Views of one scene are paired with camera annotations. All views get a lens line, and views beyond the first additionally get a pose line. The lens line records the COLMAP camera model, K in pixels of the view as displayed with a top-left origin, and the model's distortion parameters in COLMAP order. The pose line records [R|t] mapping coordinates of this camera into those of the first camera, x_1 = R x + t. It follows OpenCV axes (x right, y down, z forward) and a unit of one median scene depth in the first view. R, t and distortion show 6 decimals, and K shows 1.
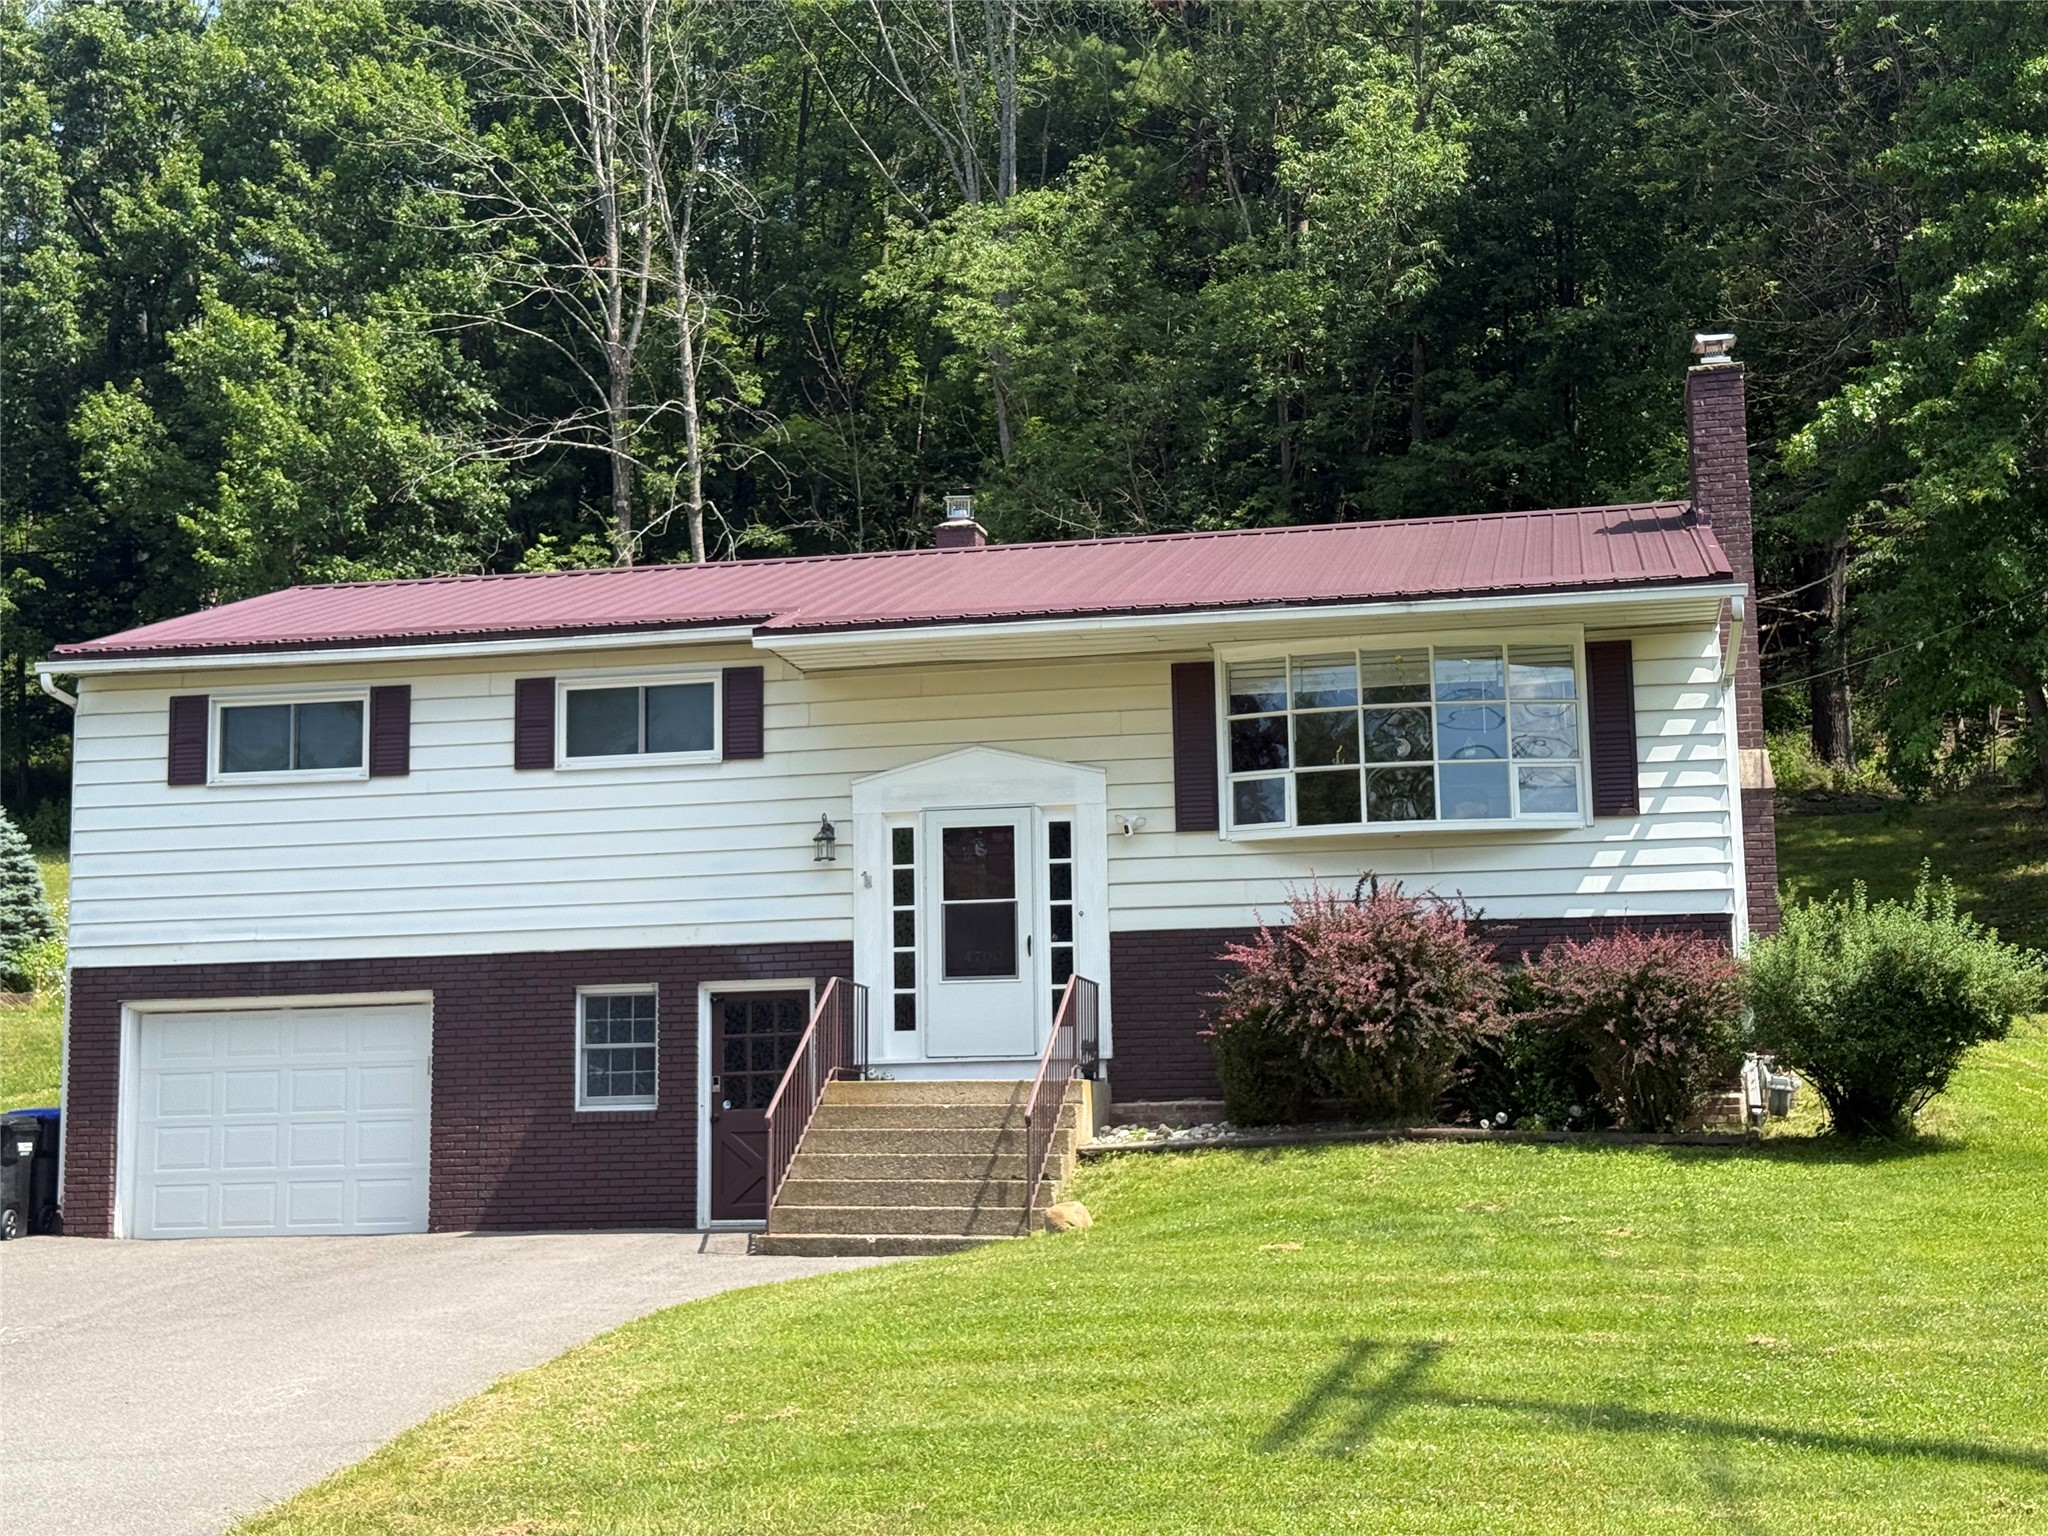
lens RADIAL K [[2634.2, 0, 1024.0], [0, 2634.2, 768.0], [0, 0, 1]] dist [0.113136, -0.028245]
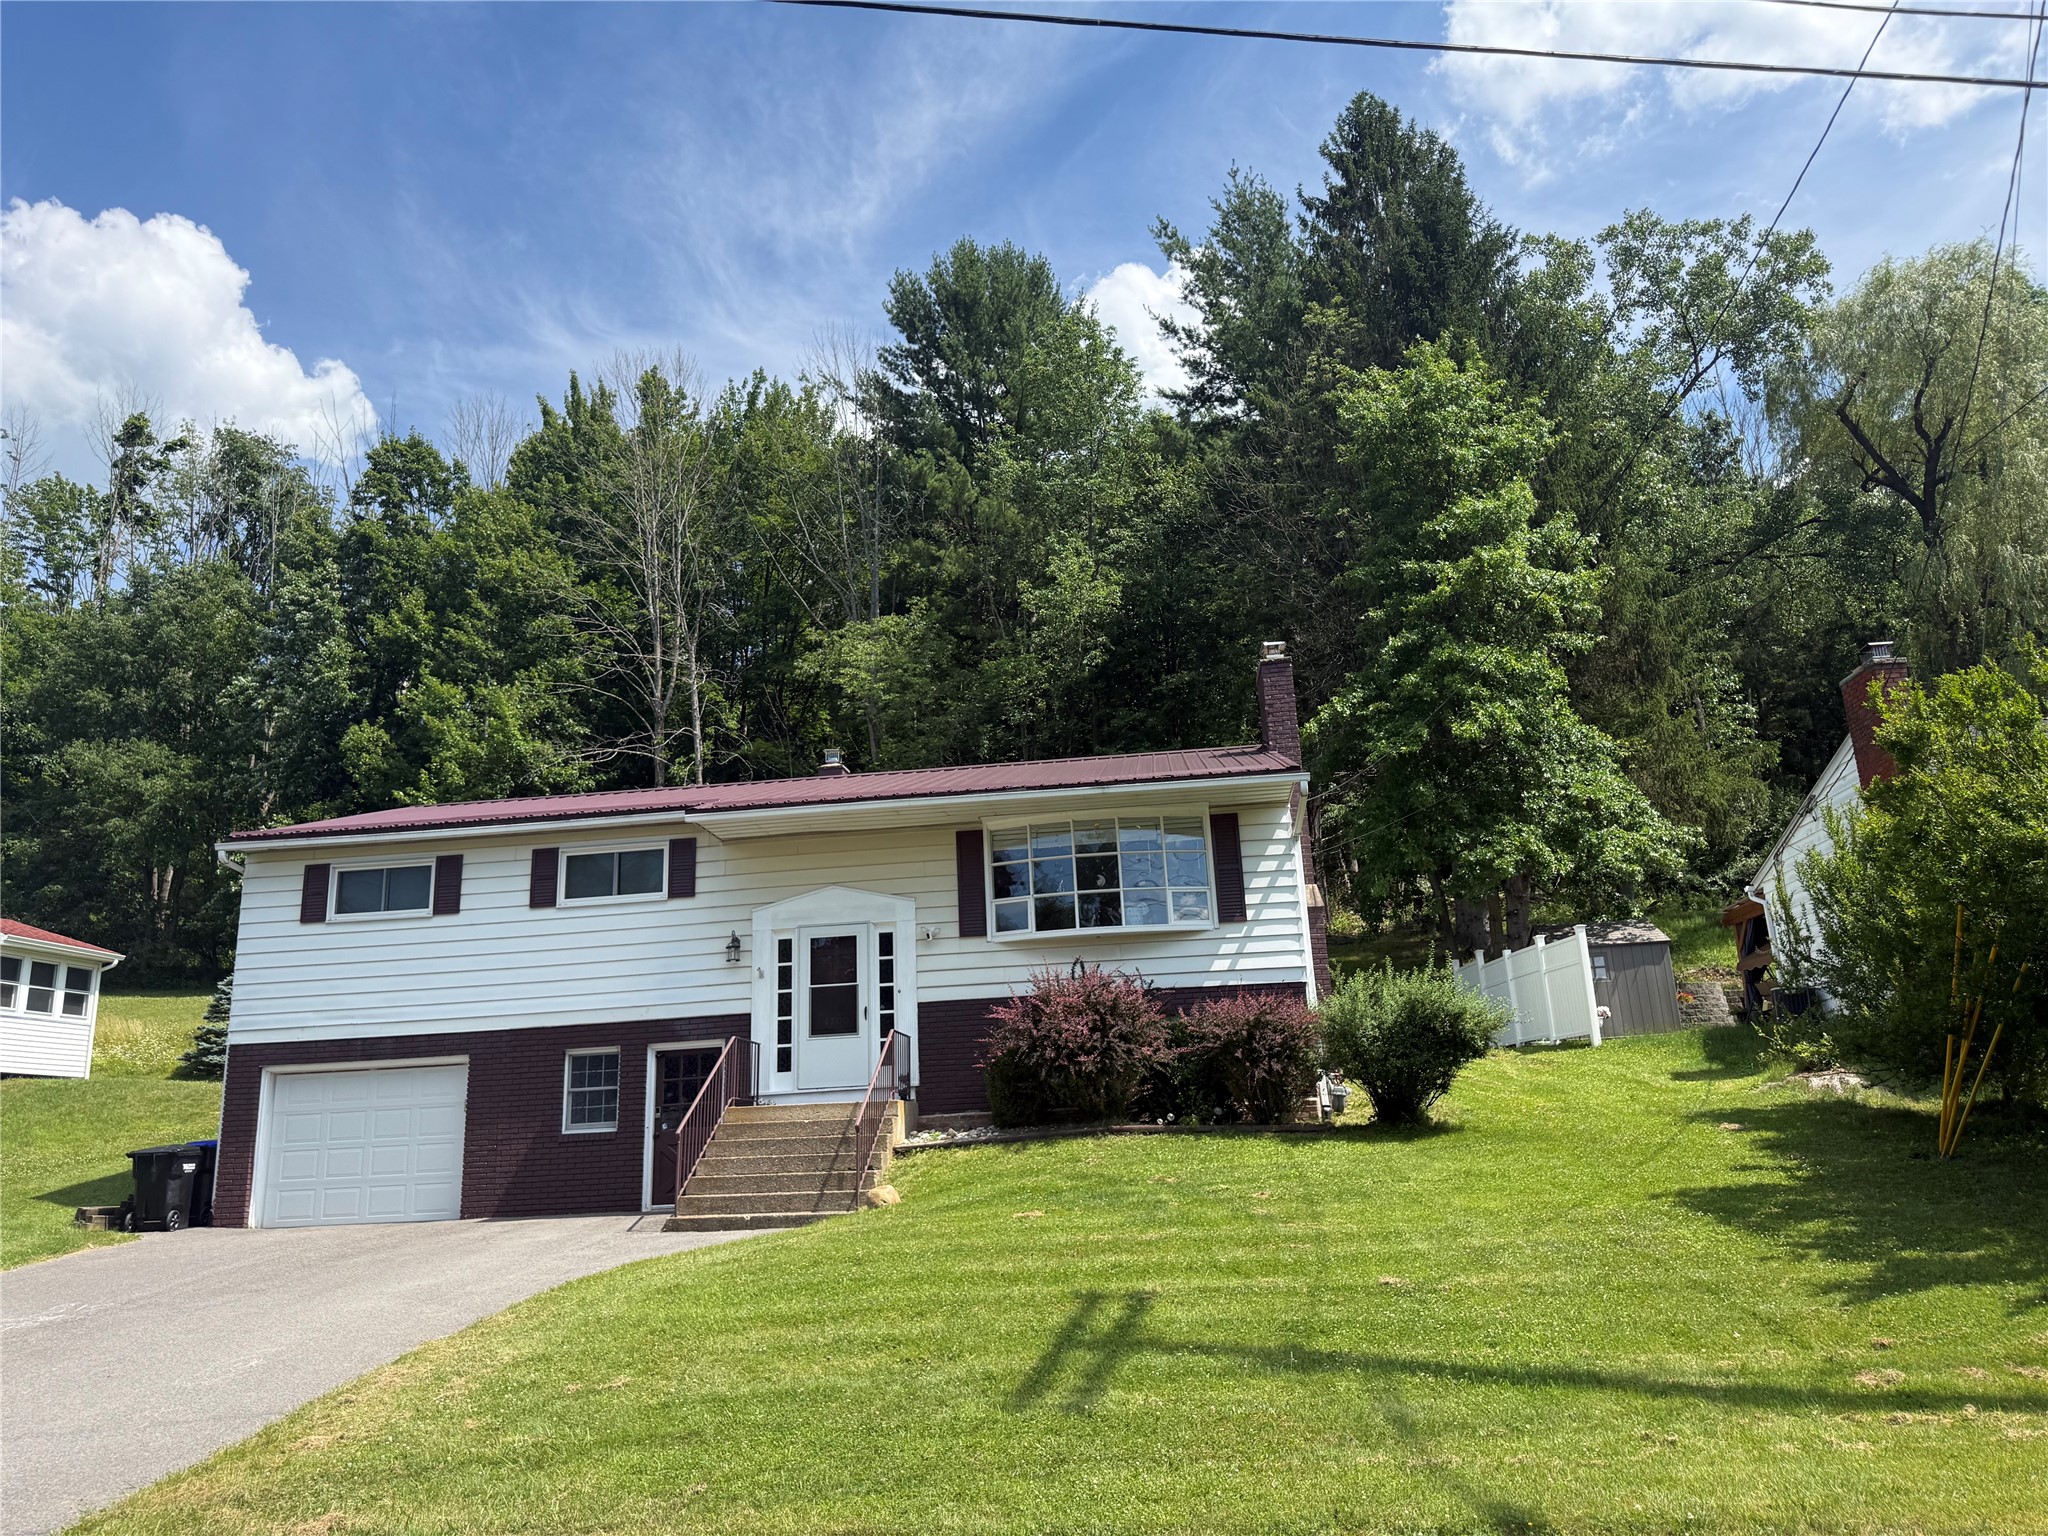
lens RADIAL K [[1391.7, 0, 1024.0], [0, 1391.7, 768.0], [0, 0, 1]] dist [0.170899, -0.340206]
pose [[0.995314, -0.003336, 0.096639, 0.016284], [0.014822, 0.992858, -0.118378, 0.024114], [-0.095553, 0.119256, 0.988255, 0.163608]]
